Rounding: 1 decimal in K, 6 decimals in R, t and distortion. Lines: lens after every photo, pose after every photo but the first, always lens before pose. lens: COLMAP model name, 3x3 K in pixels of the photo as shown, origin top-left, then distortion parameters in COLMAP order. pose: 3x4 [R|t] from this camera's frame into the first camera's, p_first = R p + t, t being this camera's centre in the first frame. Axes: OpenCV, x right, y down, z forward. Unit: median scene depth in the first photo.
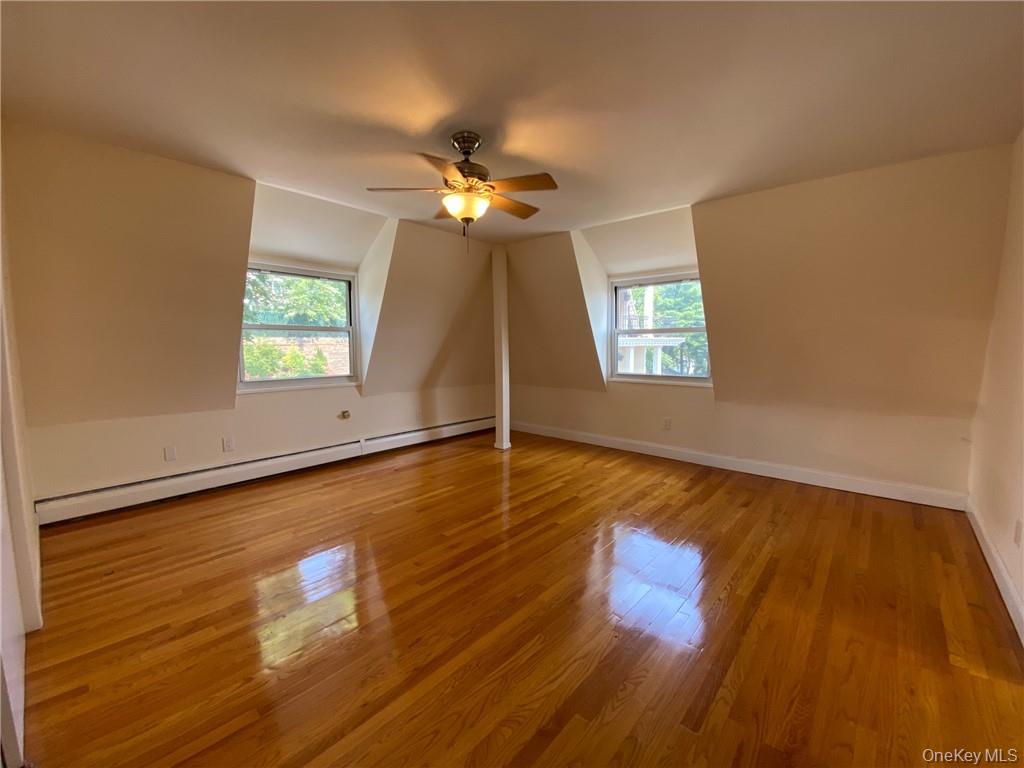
lens RADIAL K [[415.9, 0, 506.2], [0, 415.9, 382.1], [0, 0, 1]] dist [-0.006561, -0.004868]
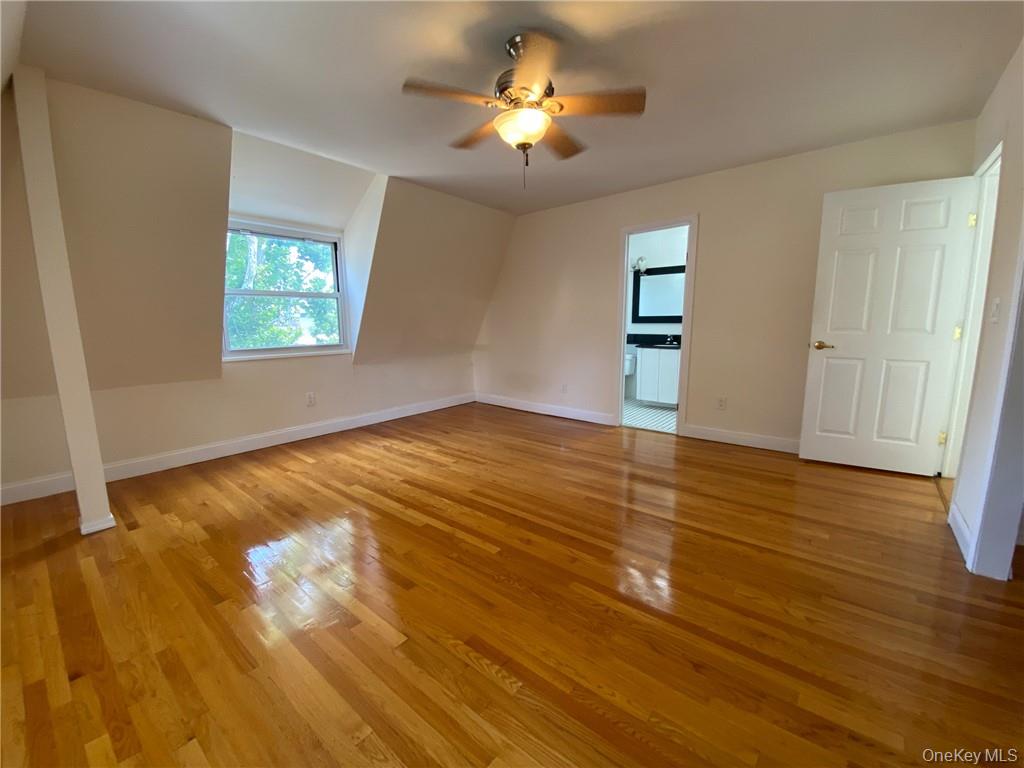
lens RADIAL K [[415.9, 0, 506.4], [0, 415.9, 380.6], [0, 0, 1]] dist [-0.006561, -0.004868]
pose [[-0.064142, -0.147363, 0.987001, -0.654920], [0.093911, 0.983757, 0.152982, -0.050315], [-0.993512, 0.102503, -0.049261, 0.746007]]
